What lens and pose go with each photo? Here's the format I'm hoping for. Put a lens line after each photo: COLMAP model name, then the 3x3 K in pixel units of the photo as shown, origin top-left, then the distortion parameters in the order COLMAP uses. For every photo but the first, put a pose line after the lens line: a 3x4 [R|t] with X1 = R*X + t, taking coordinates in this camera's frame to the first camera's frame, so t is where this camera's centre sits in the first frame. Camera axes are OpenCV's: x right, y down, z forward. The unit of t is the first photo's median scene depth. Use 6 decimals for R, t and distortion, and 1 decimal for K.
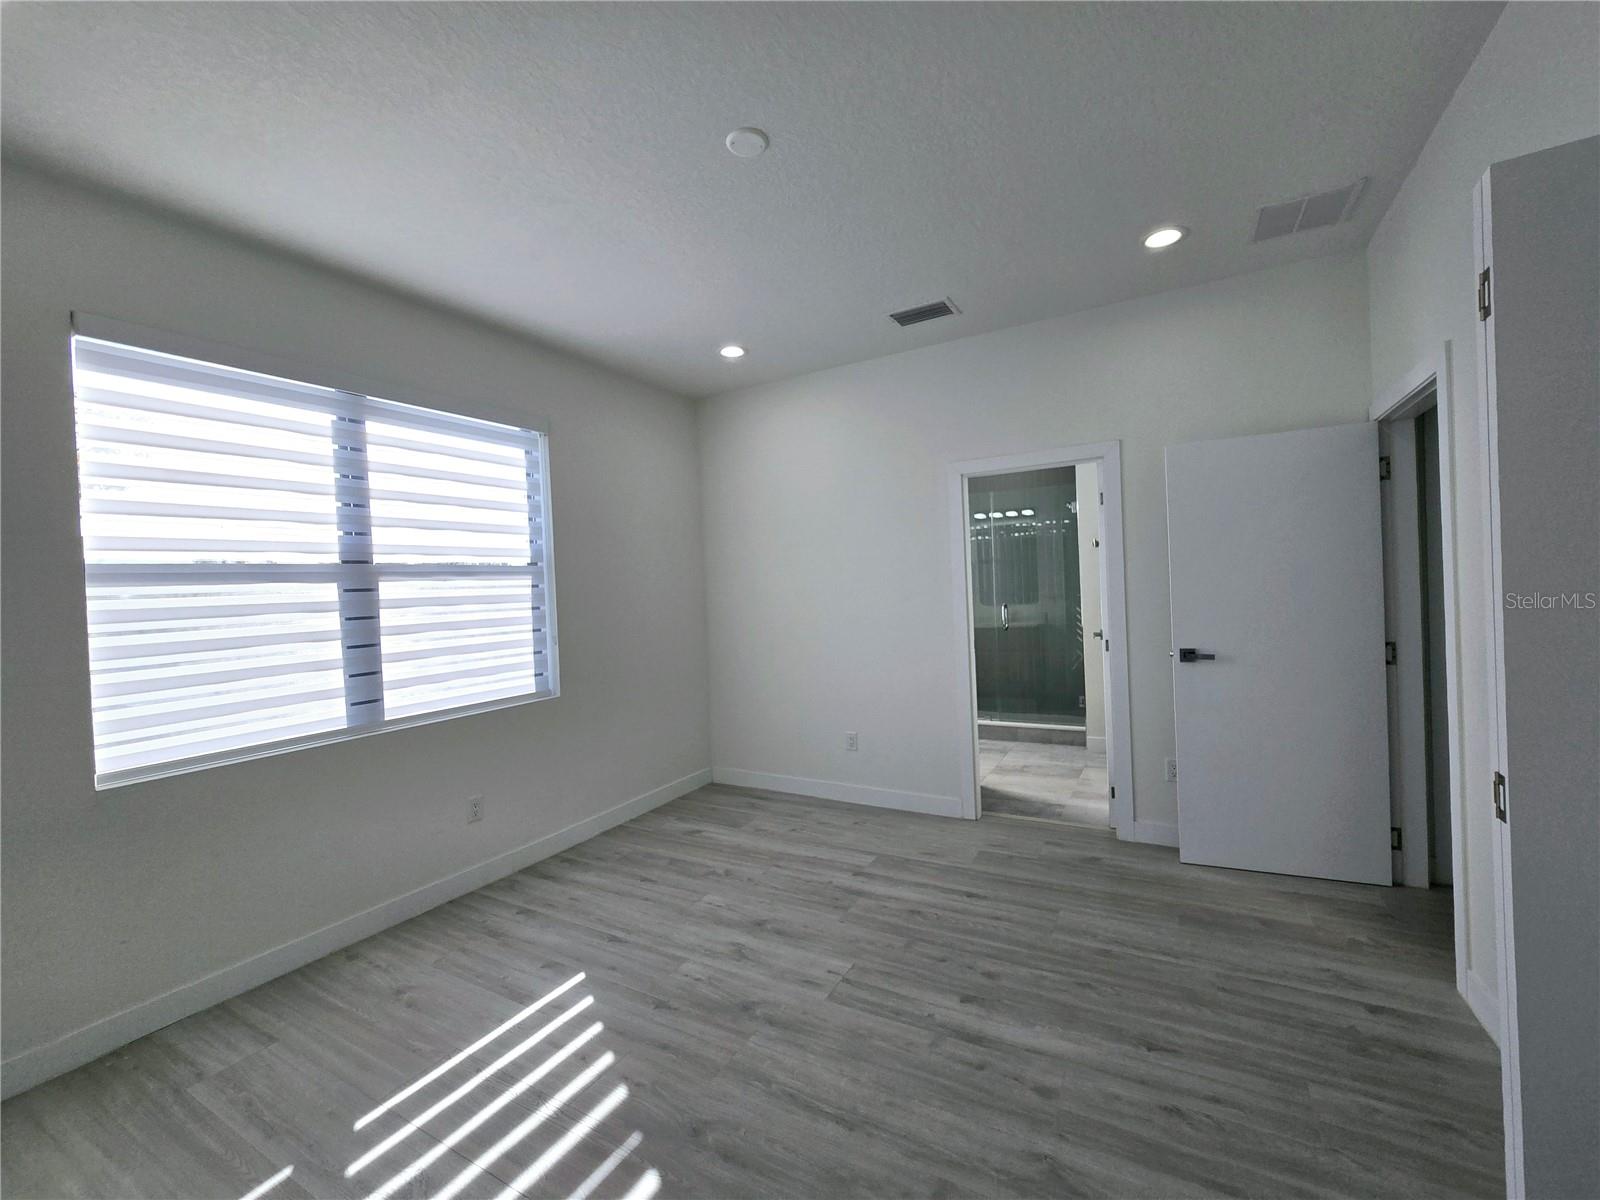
lens RADIAL K [[656.7, 0, 812.5], [0, 656.7, 601.9], [0, 0, 1]] dist [-0.000998, 0.000959]
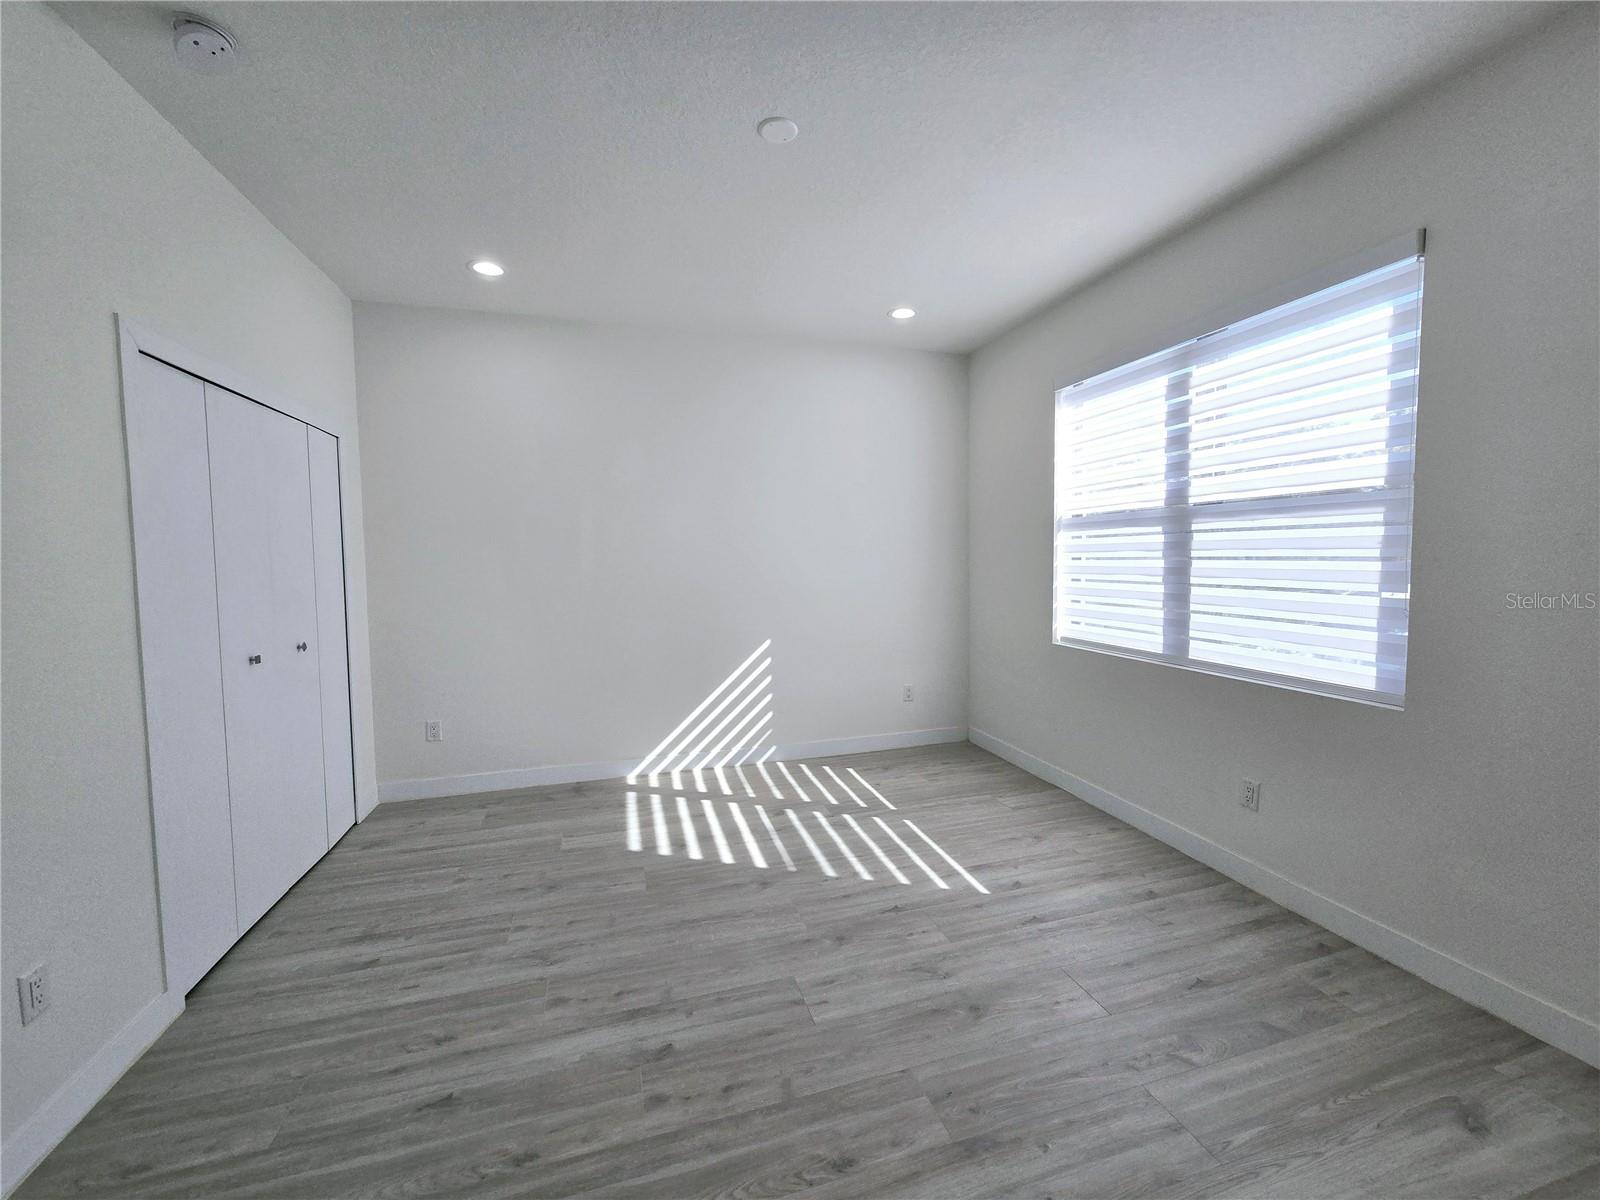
lens RADIAL K [[656.7, 0, 814.3], [0, 656.7, 599.1], [0, 0, 1]] dist [-0.000998, 0.000959]
pose [[-0.692531, 0.098189, -0.714674, 0.517927], [0.023979, 0.993279, 0.113230, -0.046494], [0.720989, 0.061278, -0.690231, 1.347622]]
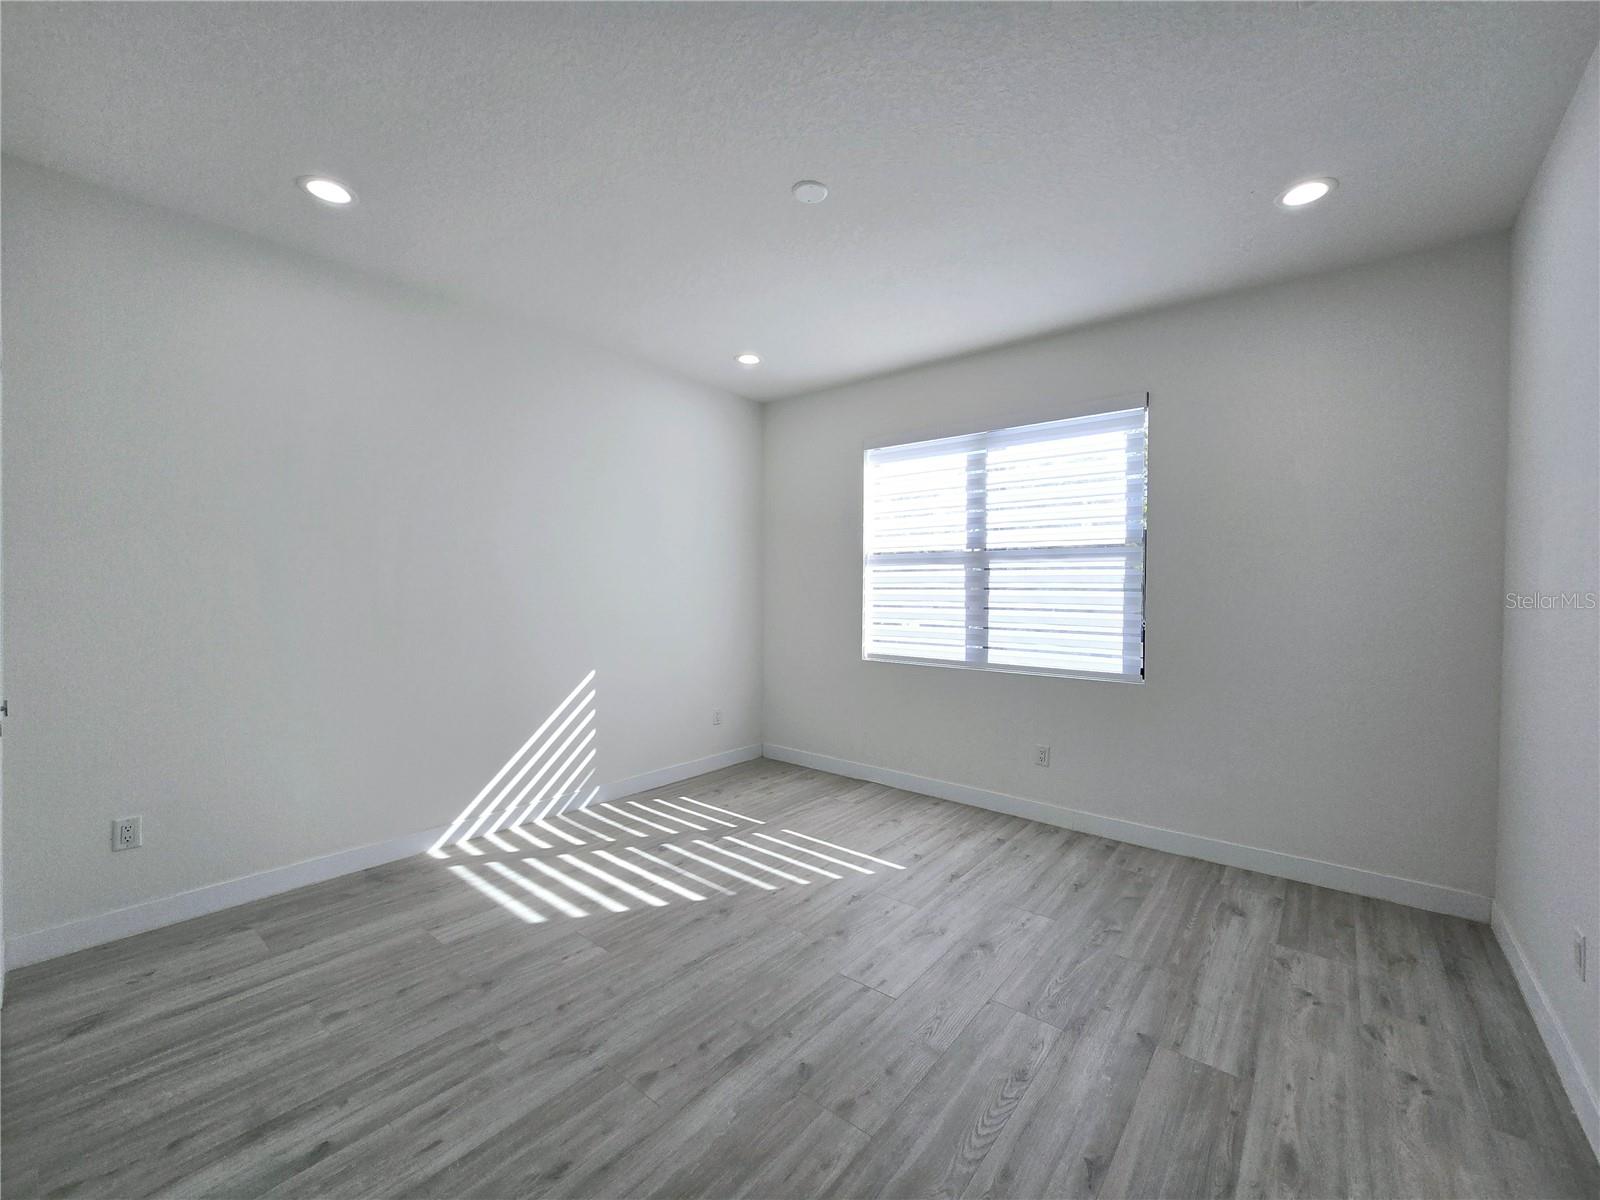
lens RADIAL K [[656.7, 0, 814.0], [0, 656.7, 596.7], [0, 0, 1]] dist [-0.000998, 0.000959]
pose [[-0.166451, 0.050932, -0.984733, 0.817688], [-0.024675, 0.998137, 0.055796, -0.030109], [0.985741, 0.033586, -0.164884, 0.904432]]
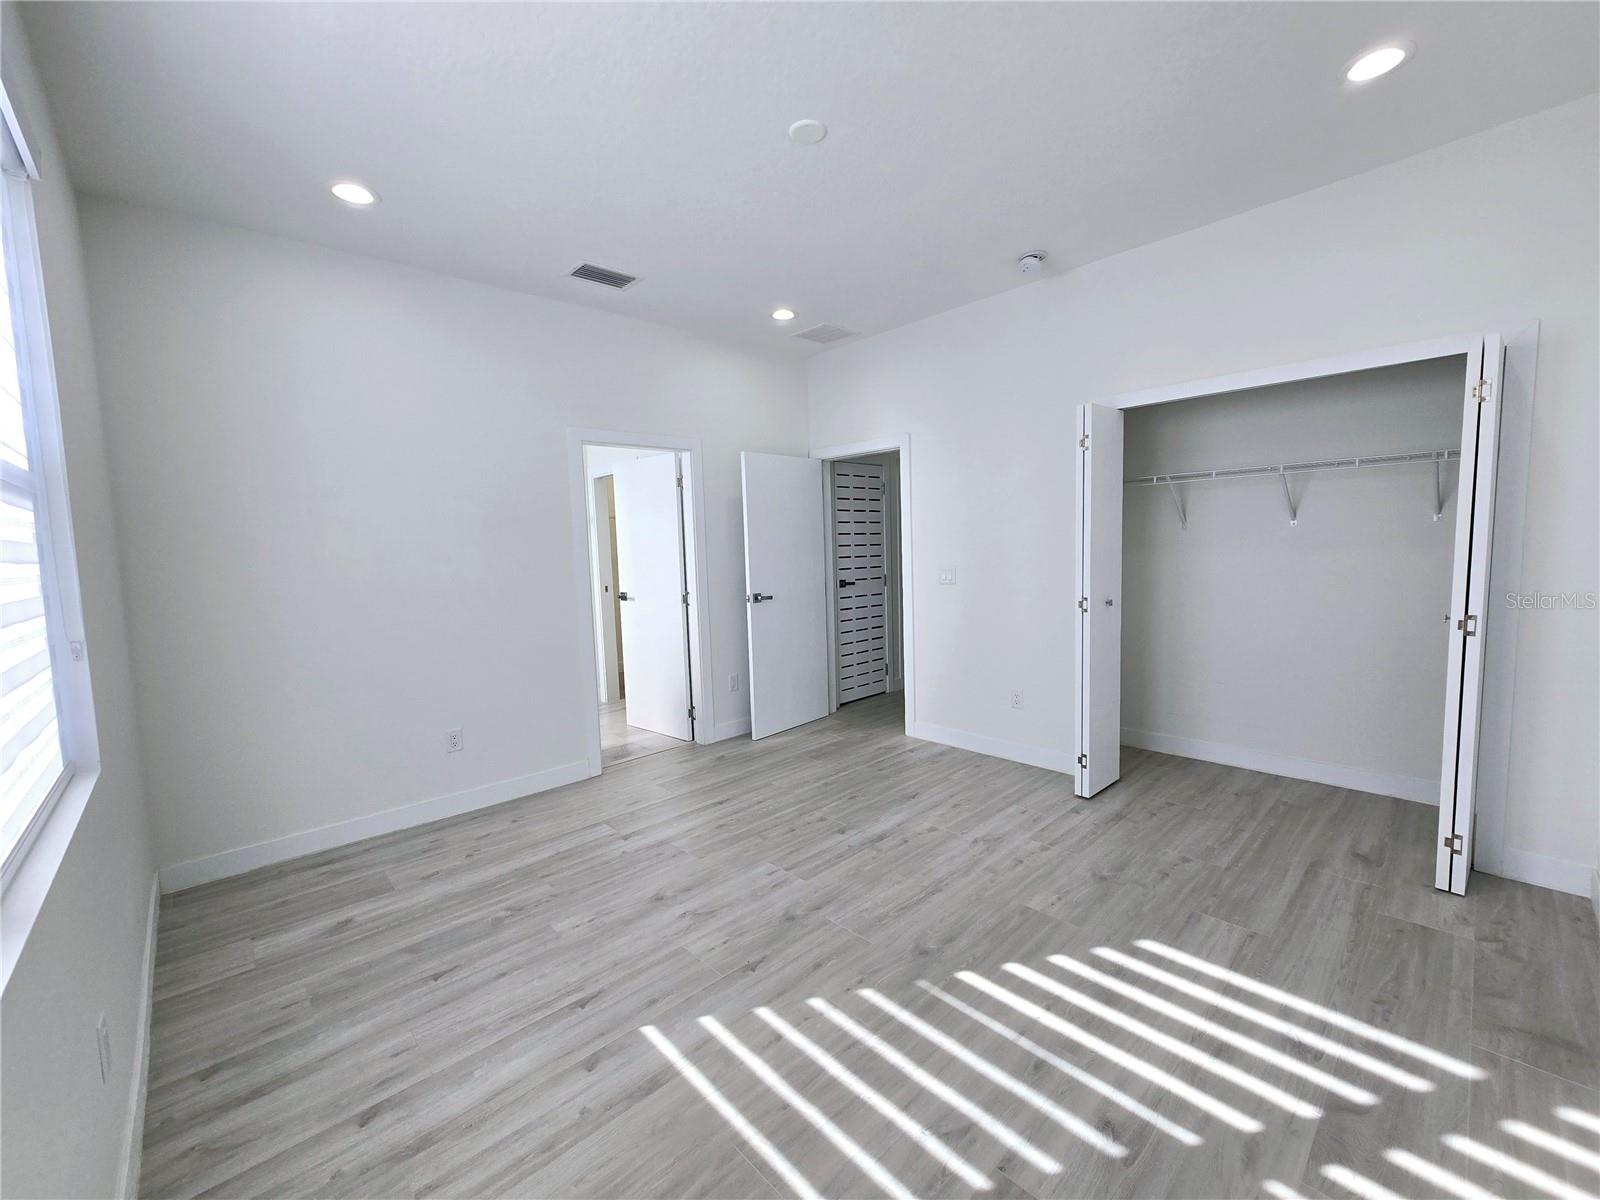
lens RADIAL K [[656.7, 0, 811.0], [0, 656.7, 598.8], [0, 0, 1]] dist [-0.000998, 0.000959]
pose [[0.293766, -0.047741, 0.954684, -0.890068], [0.042105, 0.998429, 0.036973, 0.039160], [-0.954949, 0.029336, 0.295315, 0.505539]]
